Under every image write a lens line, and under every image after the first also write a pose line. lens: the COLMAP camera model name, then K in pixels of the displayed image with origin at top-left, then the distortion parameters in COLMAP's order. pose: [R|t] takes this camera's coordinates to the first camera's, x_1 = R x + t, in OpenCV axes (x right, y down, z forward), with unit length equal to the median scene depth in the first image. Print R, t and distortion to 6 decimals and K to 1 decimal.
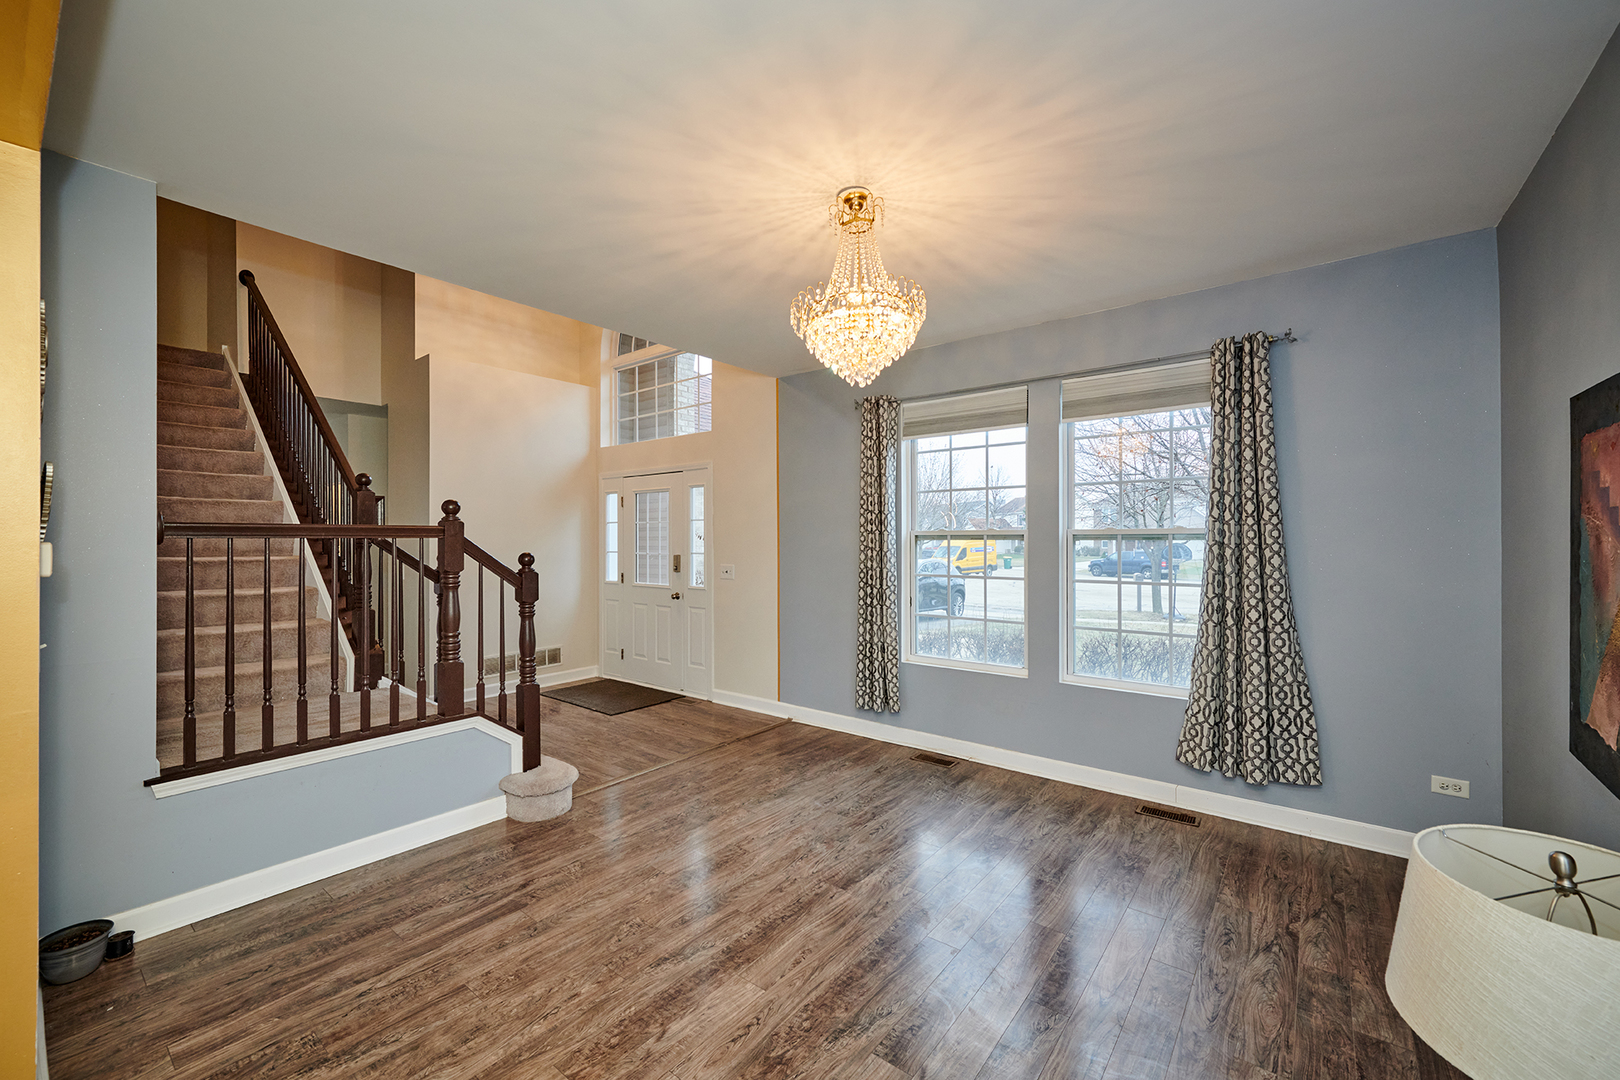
lens RADIAL K [[647.9, 0, 819.0], [0, 647.9, 539.0], [0, 0, 1]] dist [0.001442, 0.001111]
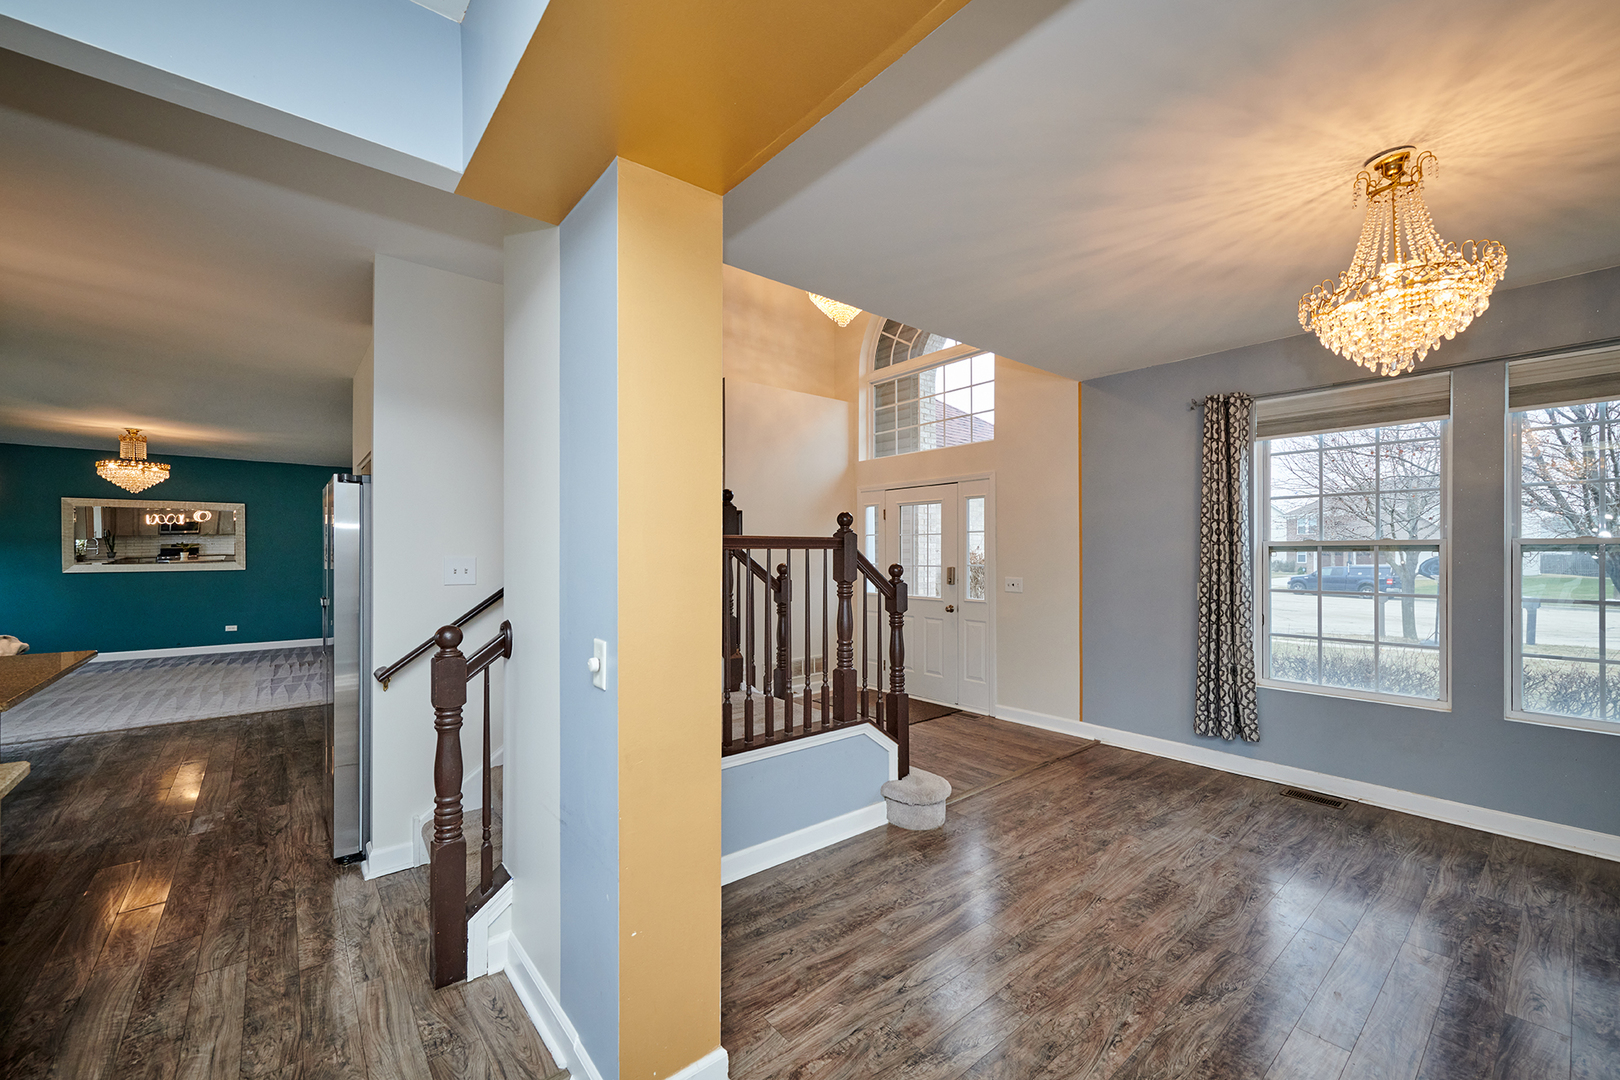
lens RADIAL K [[647.9, 0, 814.8], [0, 647.9, 554.2], [0, 0, 1]] dist [0.001442, 0.001111]
pose [[0.977731, 0.000384, -0.209860, -0.376990], [0.000163, 0.999997, 0.002589, 0.003641], [0.209860, -0.002565, 0.977728, -0.019496]]
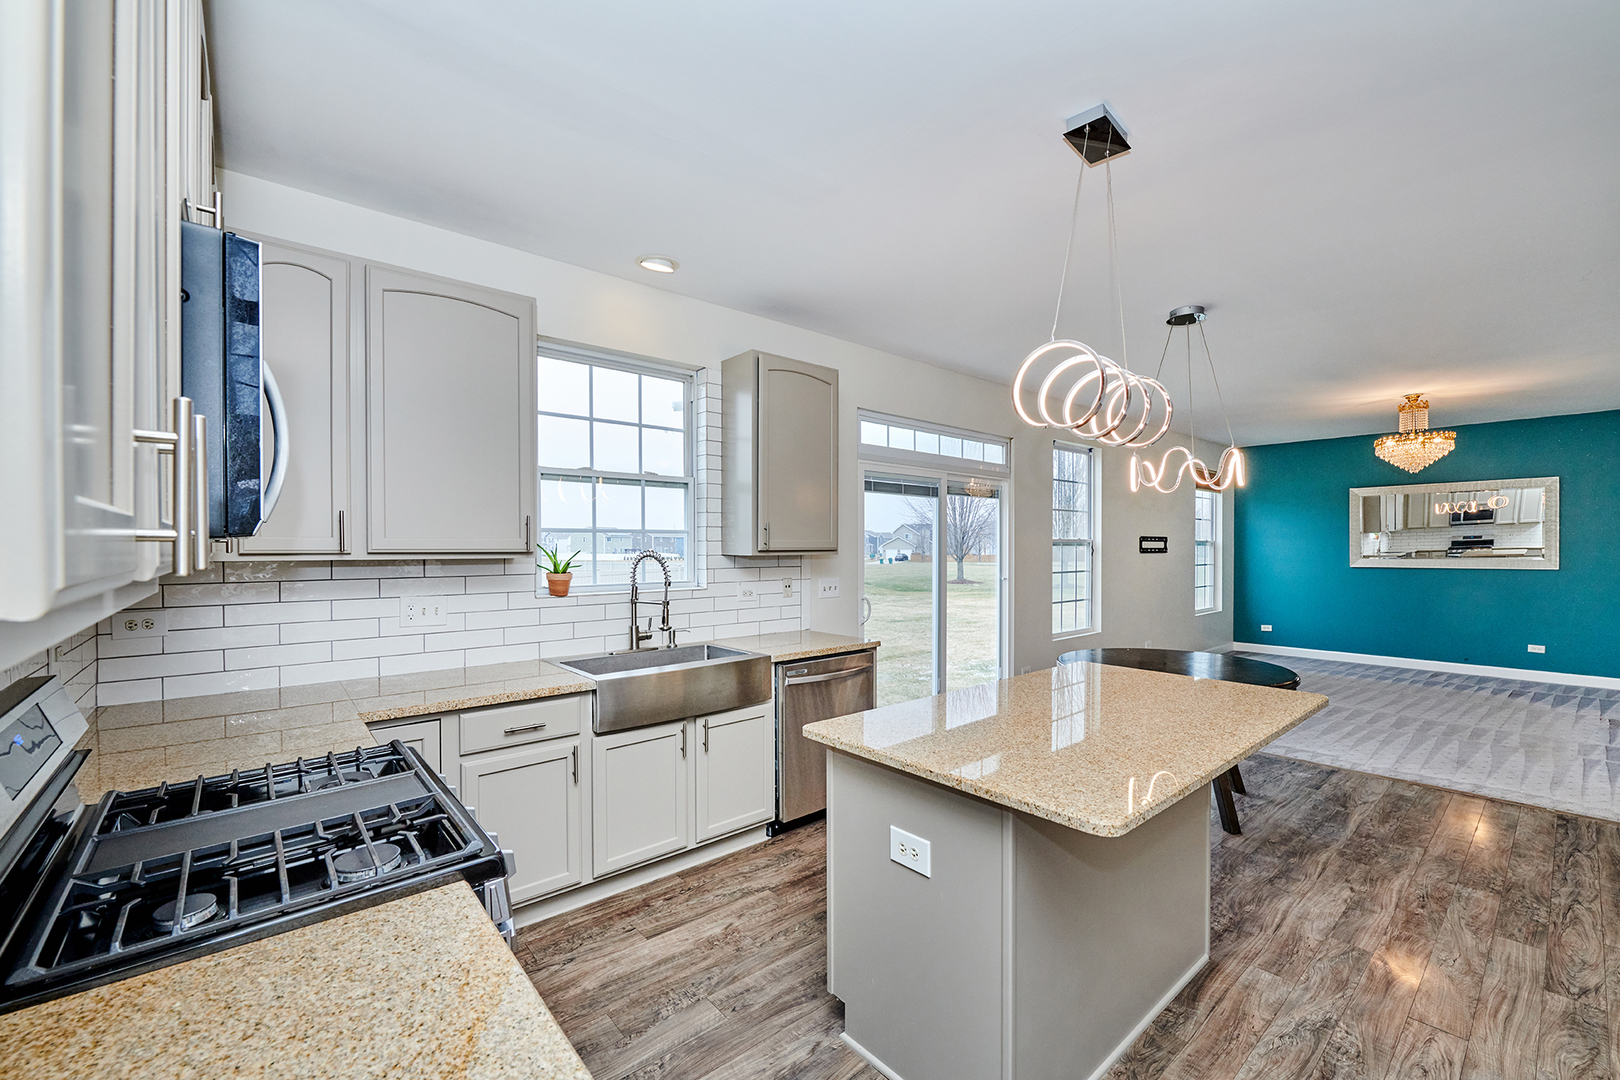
lens RADIAL K [[672.1, 0, 823.0], [0, 672.1, 554.4], [0, 0, 1]] dist [-0.007716, -0.000261]
pose [[-0.188366, 0.010707, -0.982041, -0.938208], [0.002461, 0.999943, 0.010430, 0.004356], [0.982096, -0.000452, -0.188382, 0.372218]]
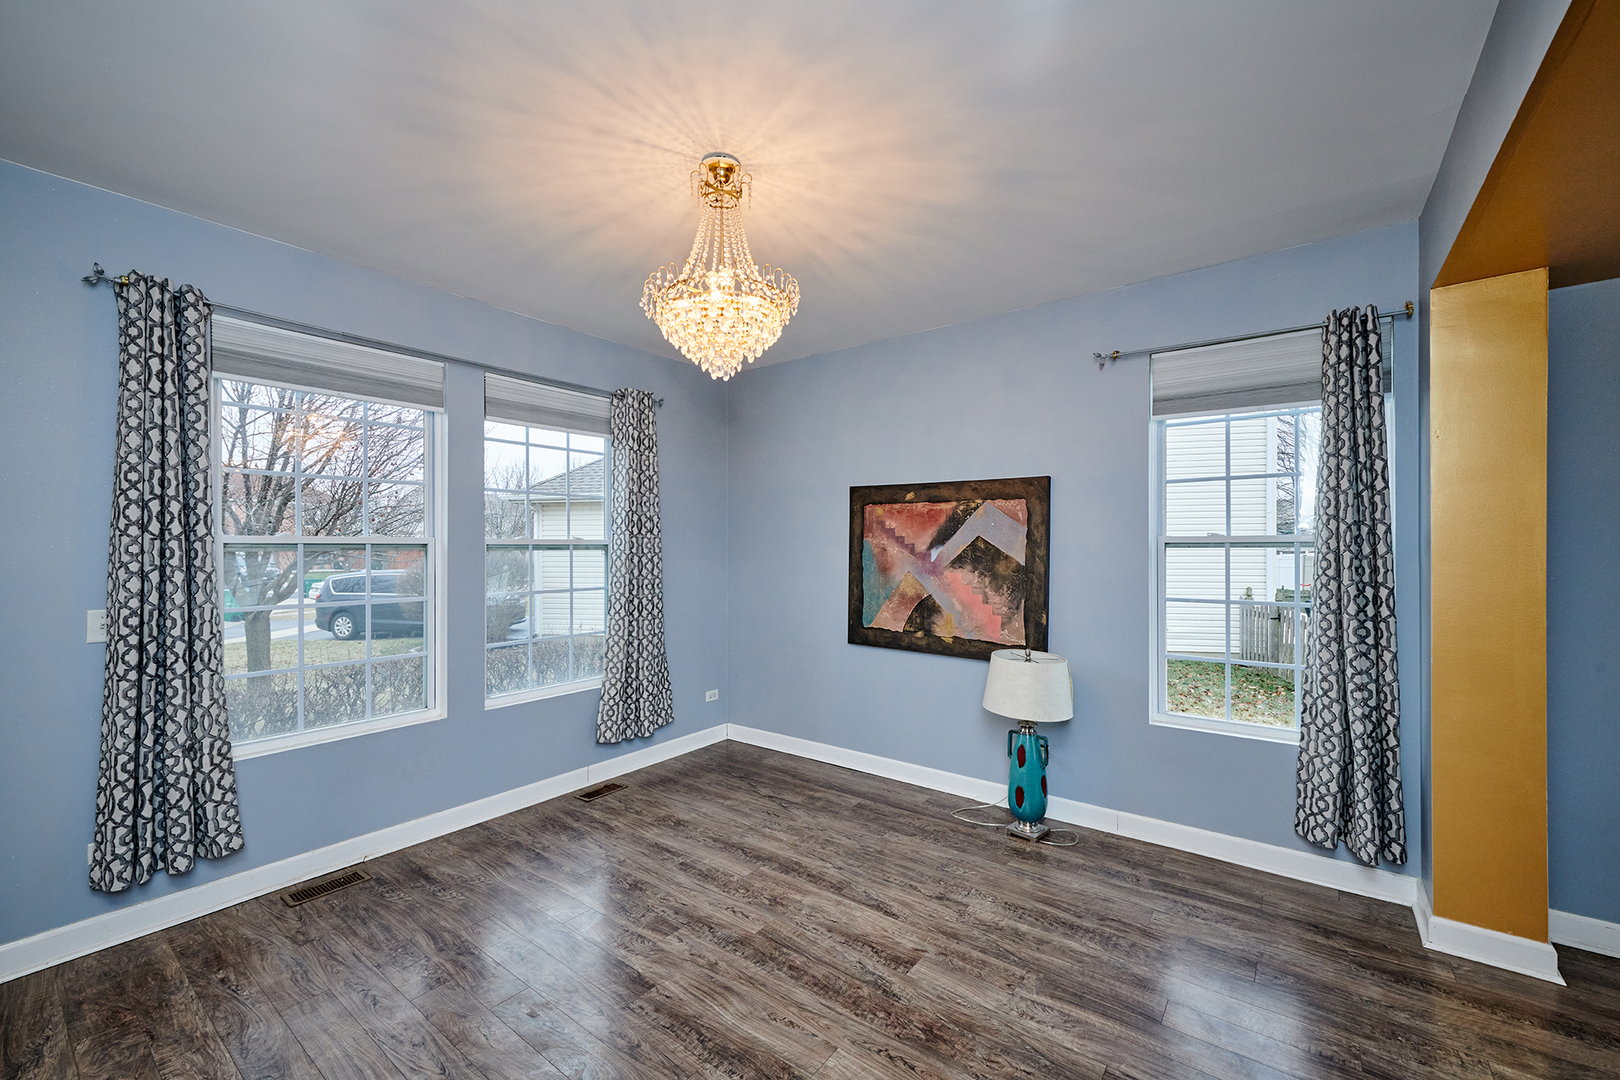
lens RADIAL K [[647.9, 0, 817.3], [0, 647.9, 546.4], [0, 0, 1]] dist [0.001442, 0.001111]
pose [[-0.018946, 0.003243, 0.999815, -0.604677], [0.001231, 0.999994, -0.003221, -0.000776], [-0.999820, 0.001170, -0.018949, 0.638181]]
